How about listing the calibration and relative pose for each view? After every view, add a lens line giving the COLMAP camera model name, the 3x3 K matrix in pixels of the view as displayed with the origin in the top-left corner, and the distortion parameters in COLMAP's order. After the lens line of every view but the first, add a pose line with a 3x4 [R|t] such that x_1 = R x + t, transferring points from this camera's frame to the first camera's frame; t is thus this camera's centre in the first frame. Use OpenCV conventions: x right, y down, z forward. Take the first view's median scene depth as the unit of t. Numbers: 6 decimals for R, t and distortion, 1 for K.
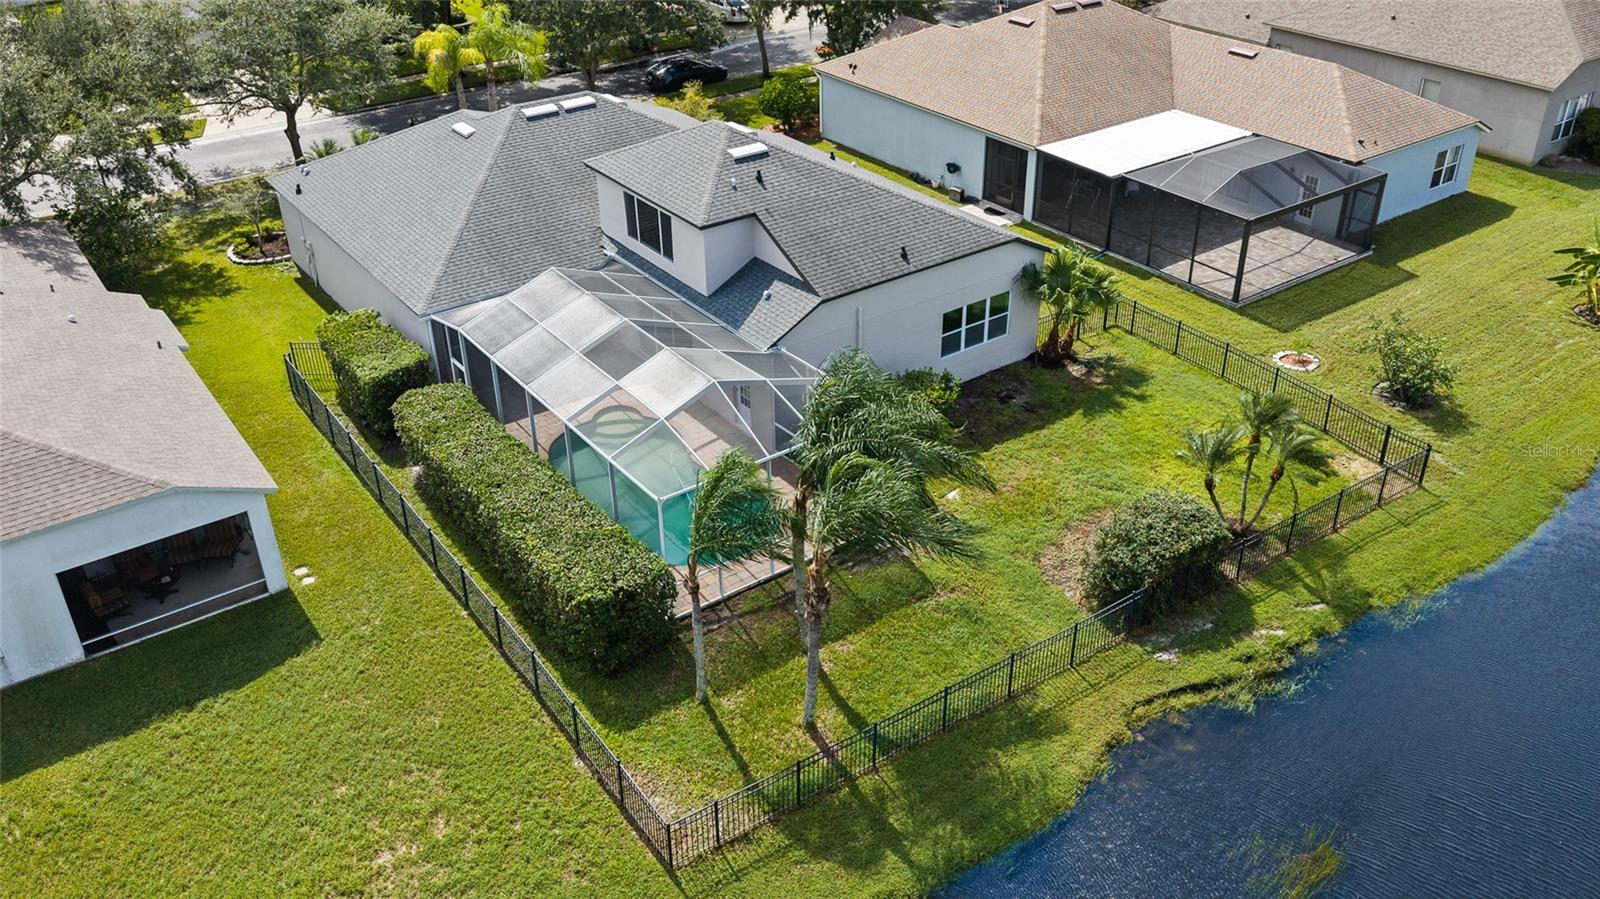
lens RADIAL K [[1334.0, 0, 799.0], [0, 1334.0, 447.2], [0, 0, 1]] dist [0.003866, -0.005776]
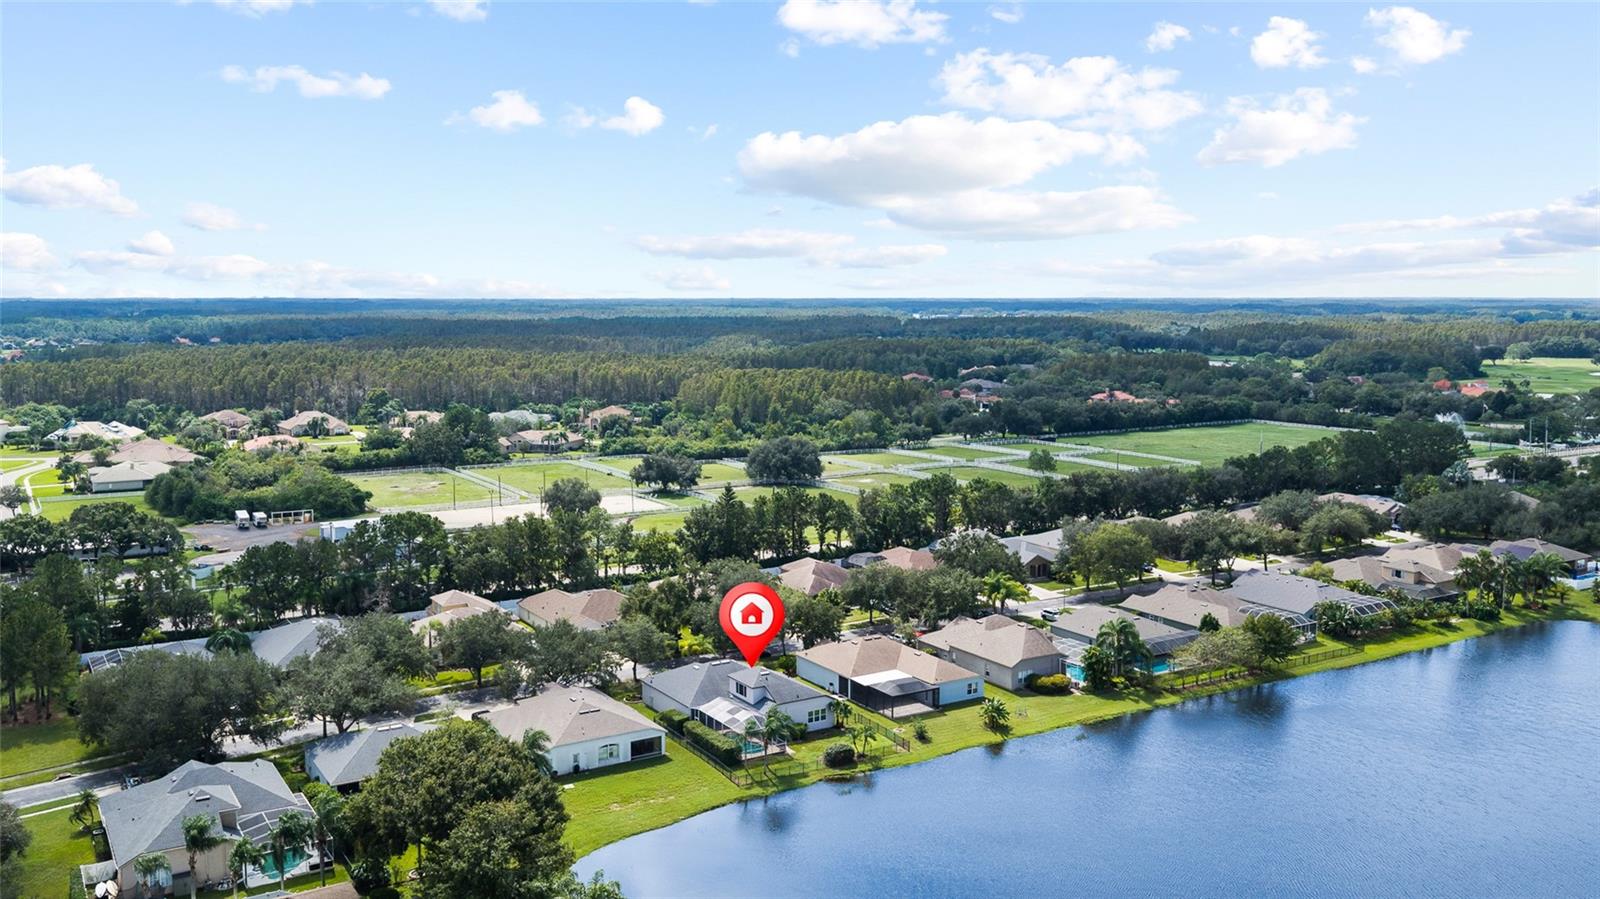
lens RADIAL K [[1334.0, 0, 786.3], [0, 1334.0, 458.2], [0, 0, 1]] dist [0.003866, -0.005776]
pose [[0.996283, 0.021107, -0.083515, 0.326551], [-0.052847, 0.915393, -0.399078, 0.747362], [0.068026, 0.402008, 0.913106, -2.796757]]
